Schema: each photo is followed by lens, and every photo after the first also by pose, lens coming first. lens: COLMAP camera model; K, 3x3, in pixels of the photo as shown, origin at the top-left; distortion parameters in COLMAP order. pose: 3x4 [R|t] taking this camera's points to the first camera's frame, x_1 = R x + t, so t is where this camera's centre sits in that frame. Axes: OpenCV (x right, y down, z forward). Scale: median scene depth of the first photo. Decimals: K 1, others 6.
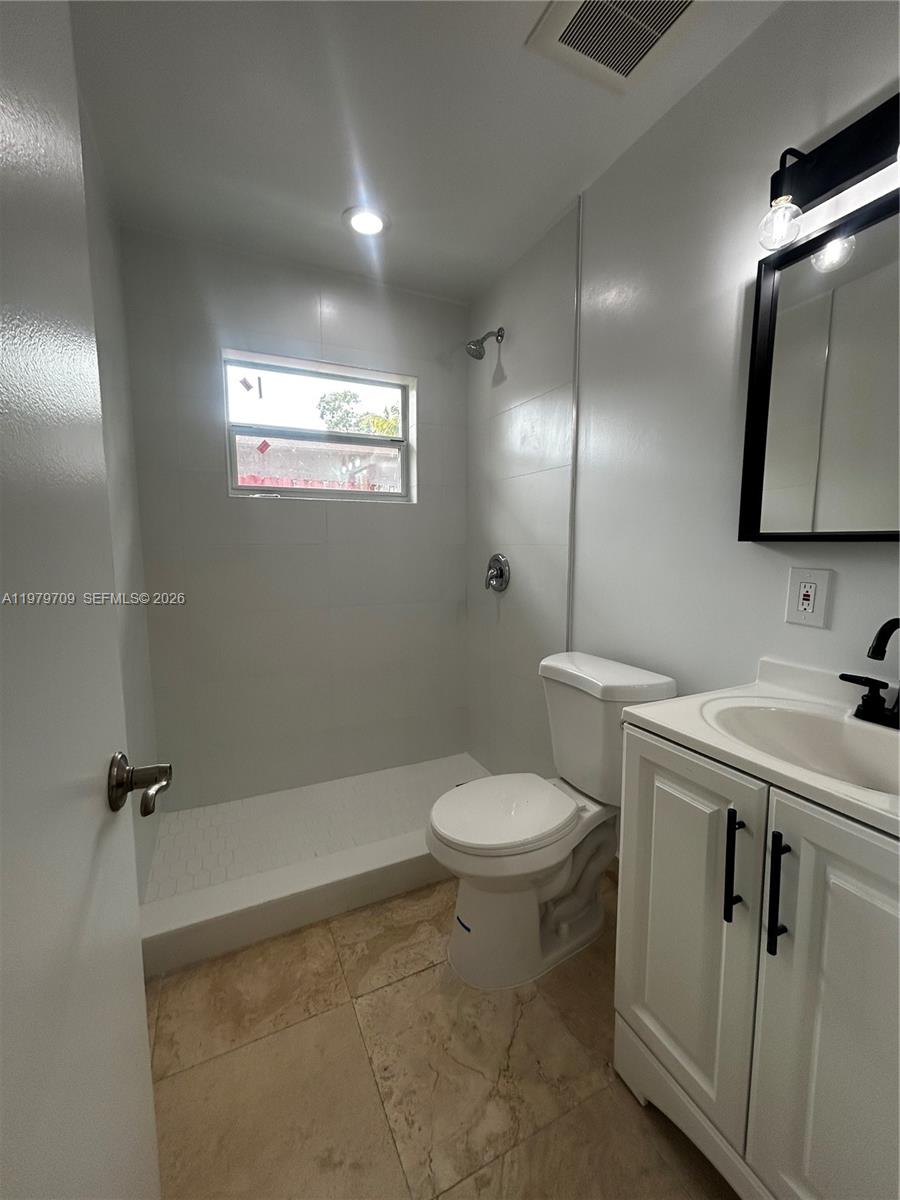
lens RADIAL K [[486.1, 0, 449.3], [0, 486.1, 598.2], [0, 0, 1]] dist [-0.001675, 0.001476]
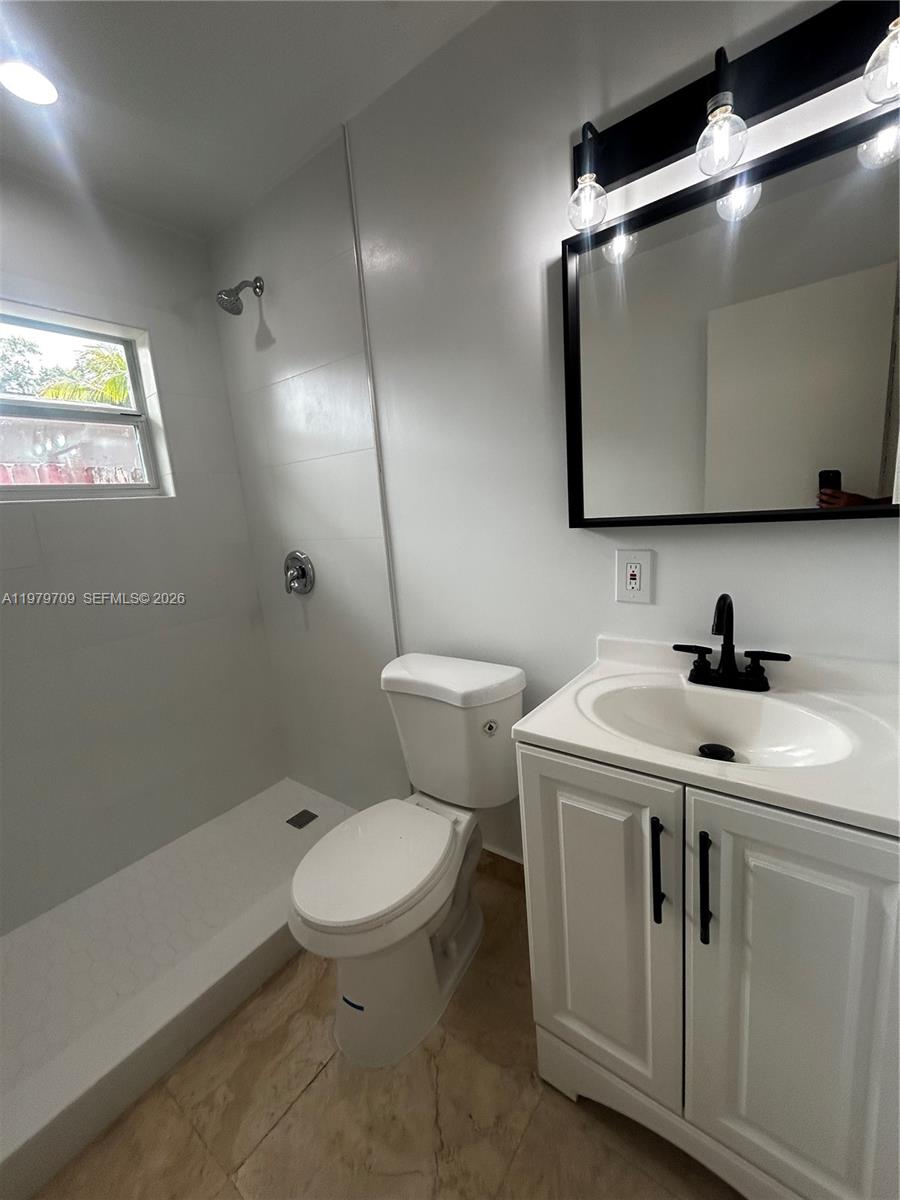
lens RADIAL K [[486.1, 0, 452.8], [0, 486.1, 598.9], [0, 0, 1]] dist [-0.001675, 0.001476]
pose [[0.882639, -0.156499, 0.443234, -0.085831], [0.130185, 0.987450, 0.089407, -0.085387], [-0.451663, -0.021211, 0.891936, 0.183645]]
